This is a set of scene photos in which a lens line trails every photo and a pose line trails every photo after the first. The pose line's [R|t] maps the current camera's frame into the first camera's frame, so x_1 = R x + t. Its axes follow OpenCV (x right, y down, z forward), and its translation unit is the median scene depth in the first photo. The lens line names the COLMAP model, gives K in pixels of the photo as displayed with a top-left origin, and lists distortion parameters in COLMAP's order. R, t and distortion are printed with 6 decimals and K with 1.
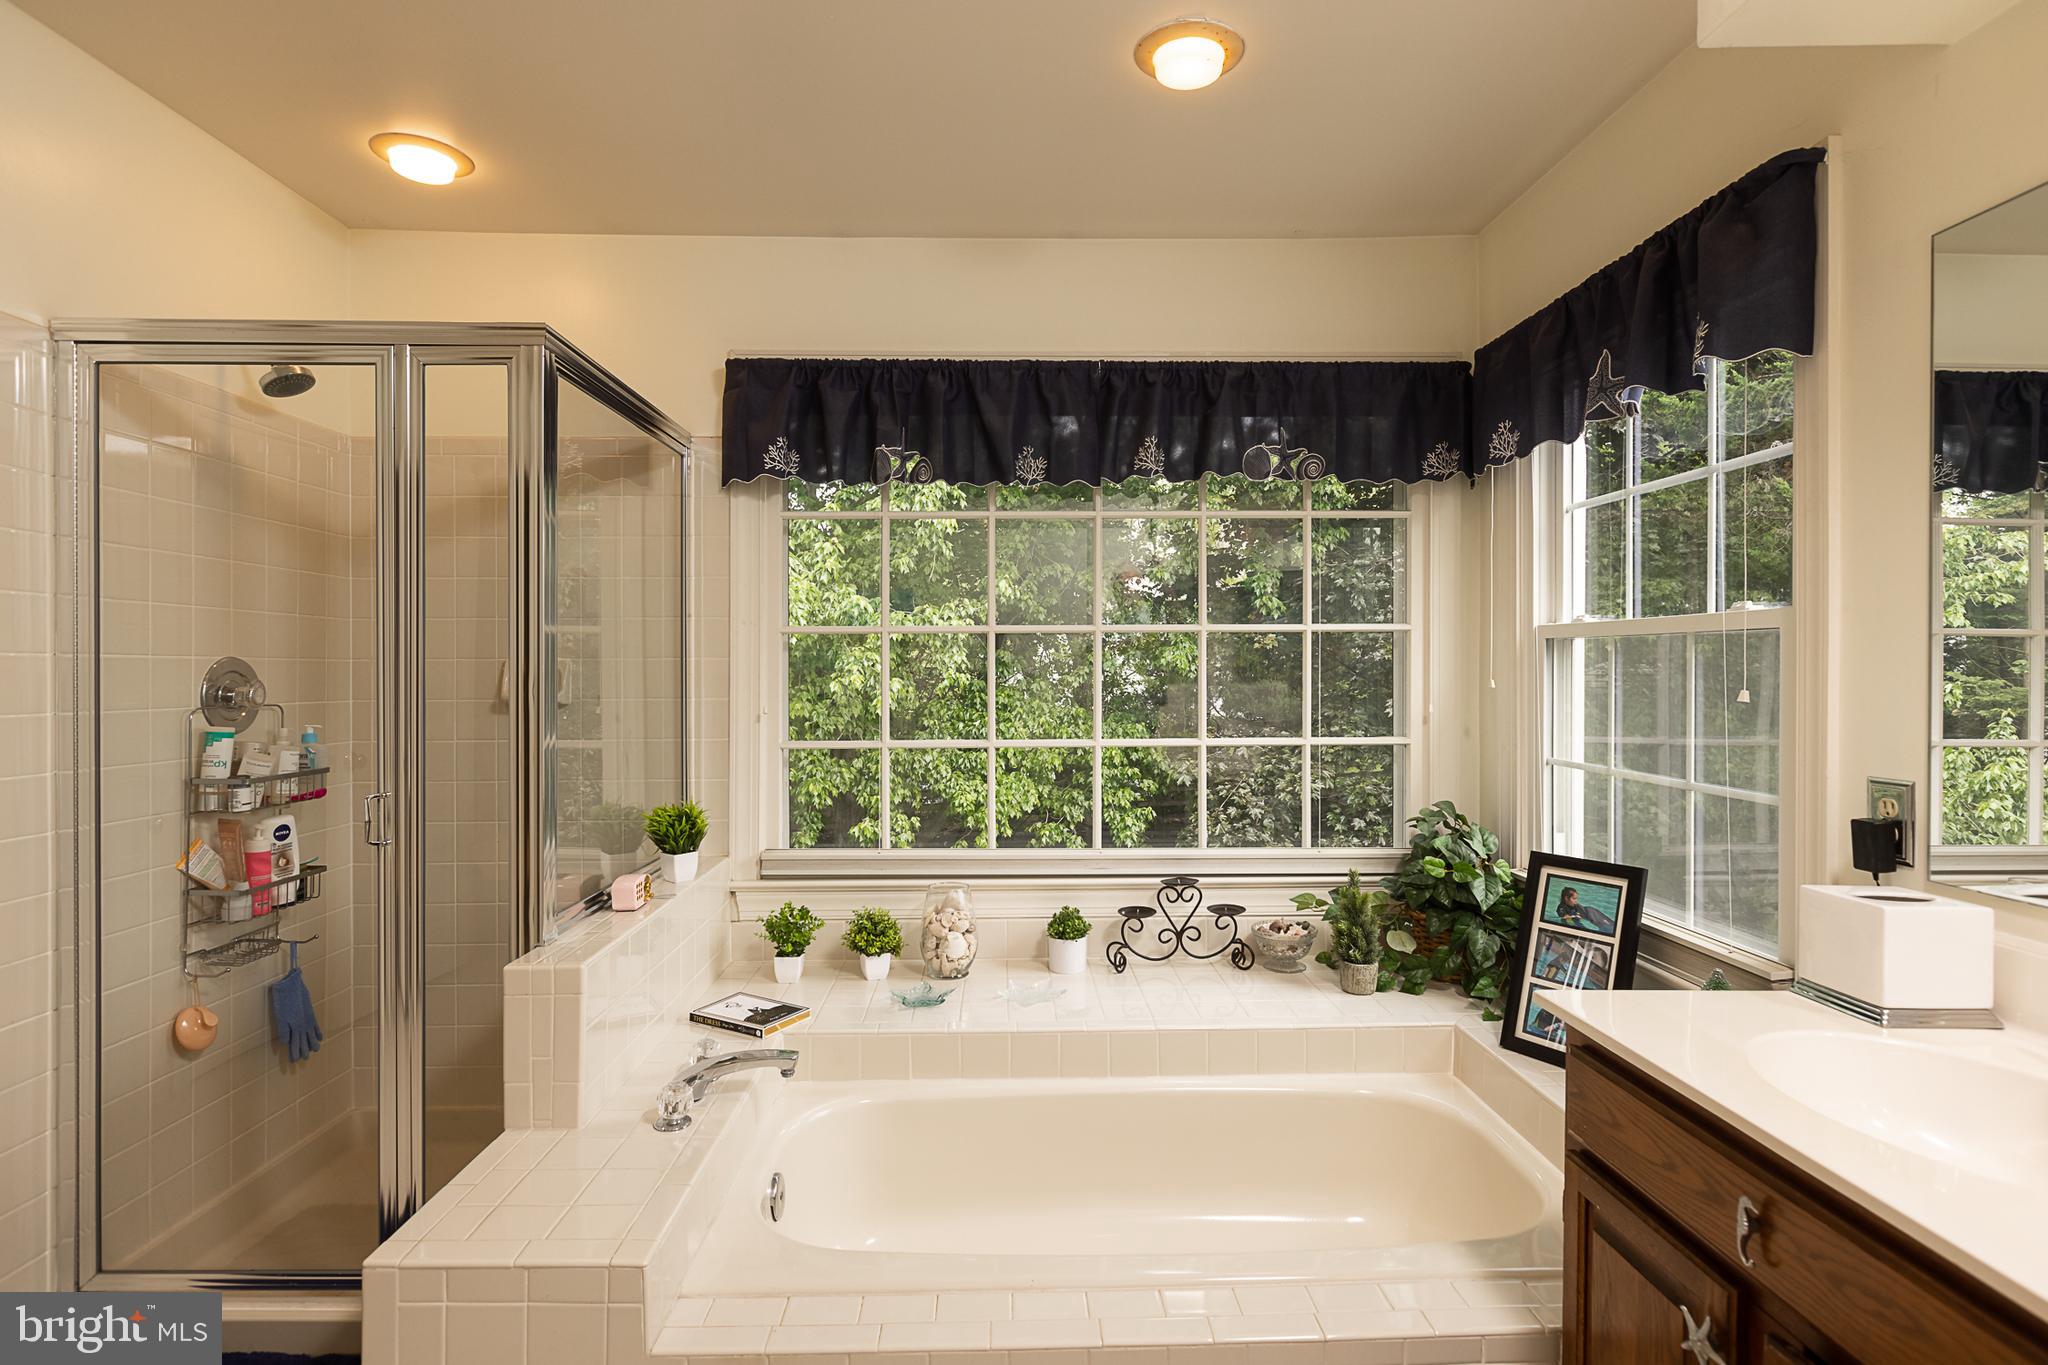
lens RADIAL K [[1034.6, 0, 1019.5], [0, 1034.6, 676.9], [0, 0, 1]] dist [0.004153, -0.001039]
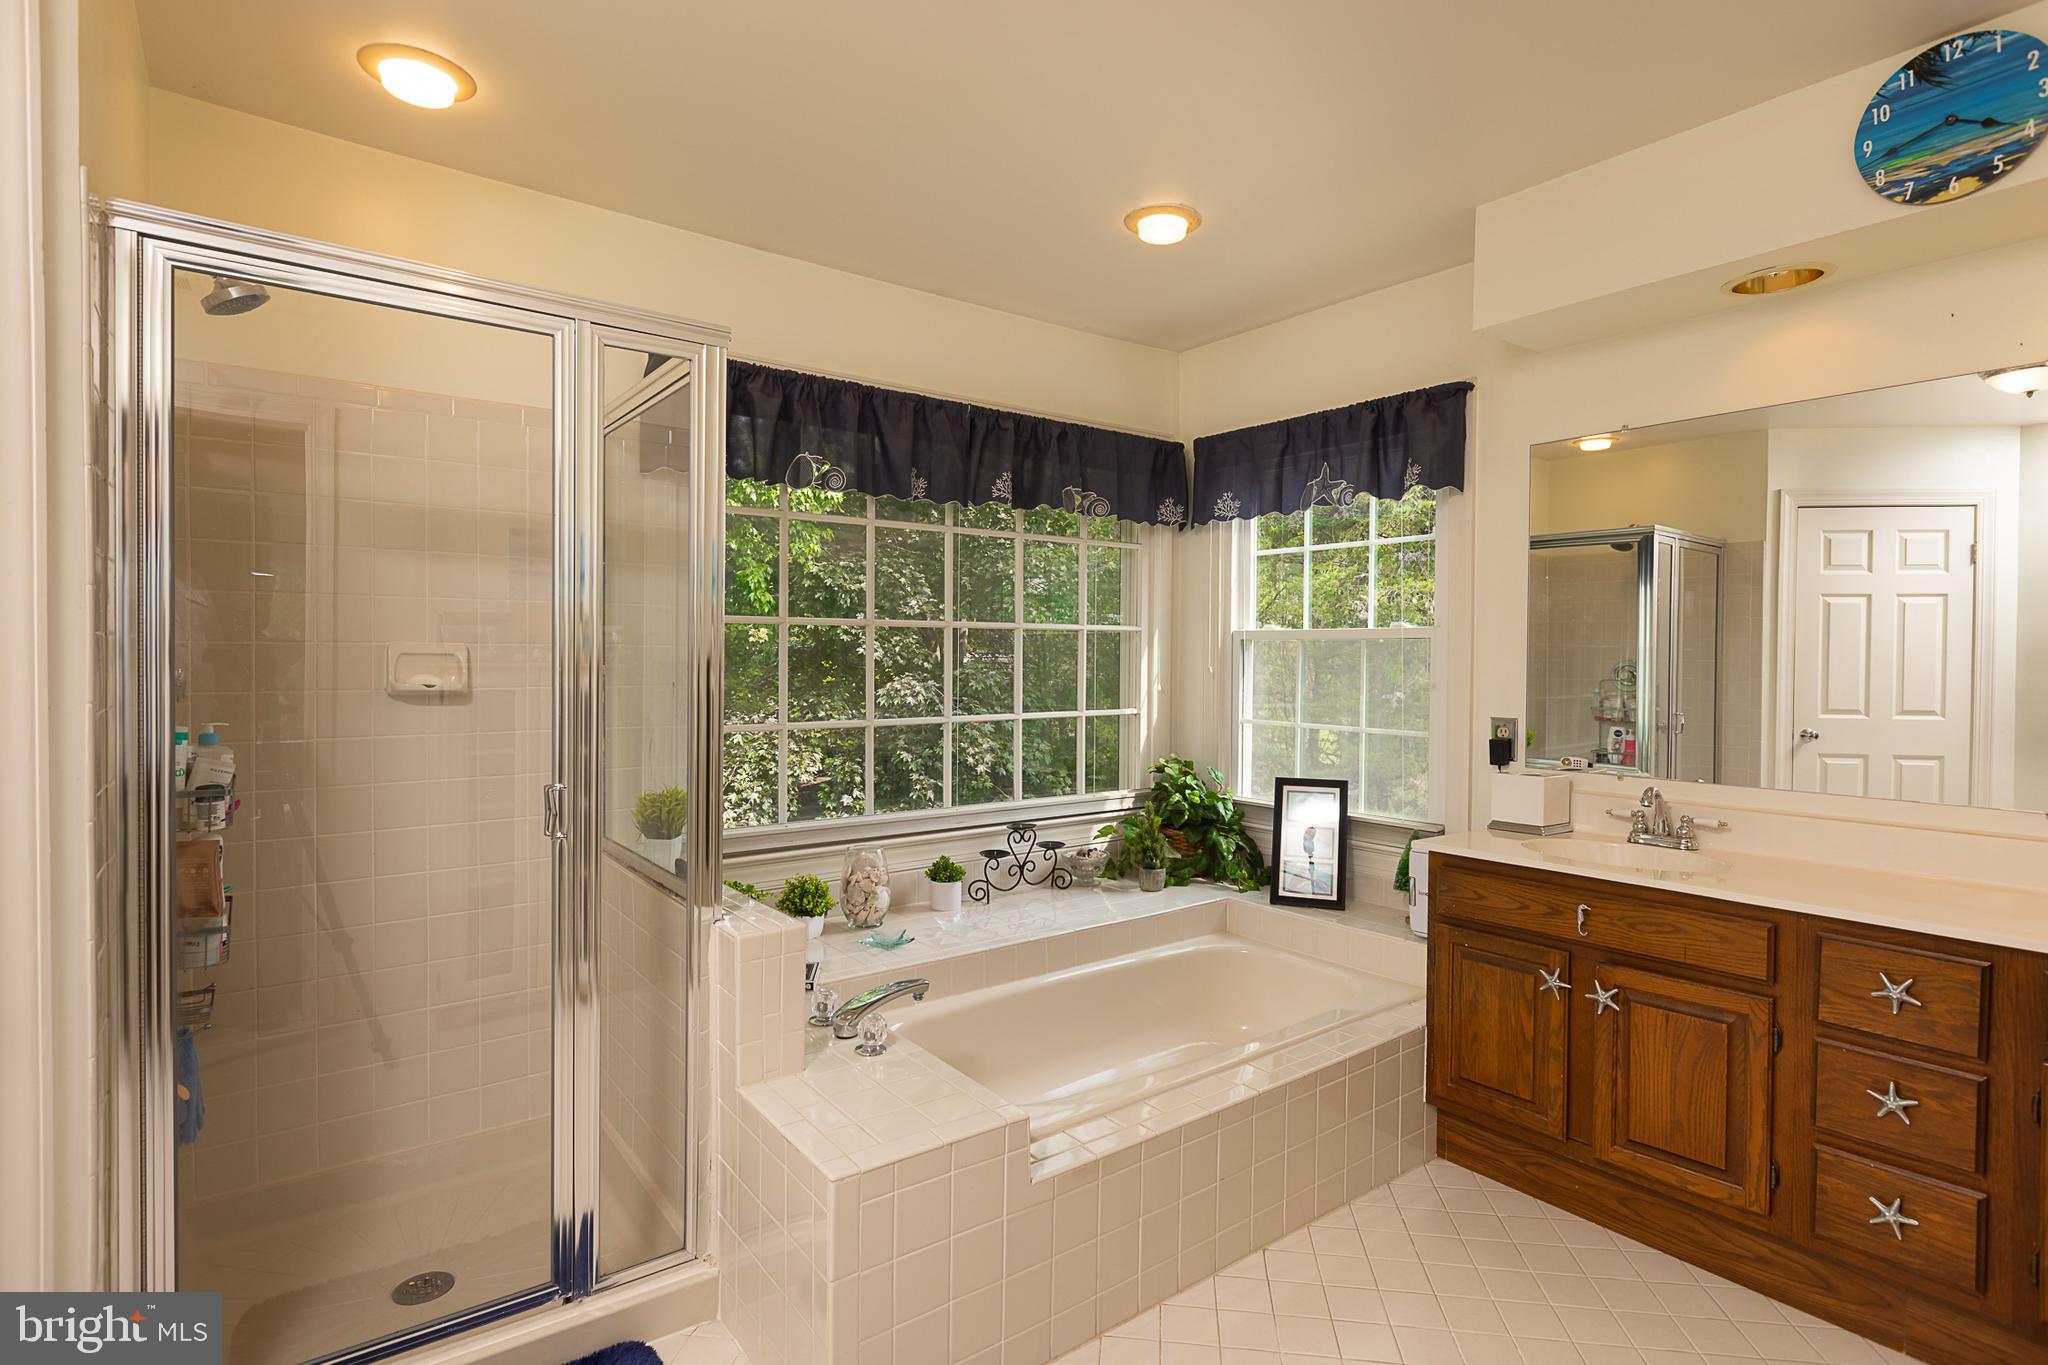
lens RADIAL K [[1034.6, 0, 1019.3], [0, 1034.6, 670.3], [0, 0, 1]] dist [0.004153, -0.001039]
pose [[0.805940, 0.000692, 0.591997, -0.595902], [-0.001186, 0.999999, 0.000446, 0.006735], [-0.591996, -0.001062, 0.805940, -0.015831]]
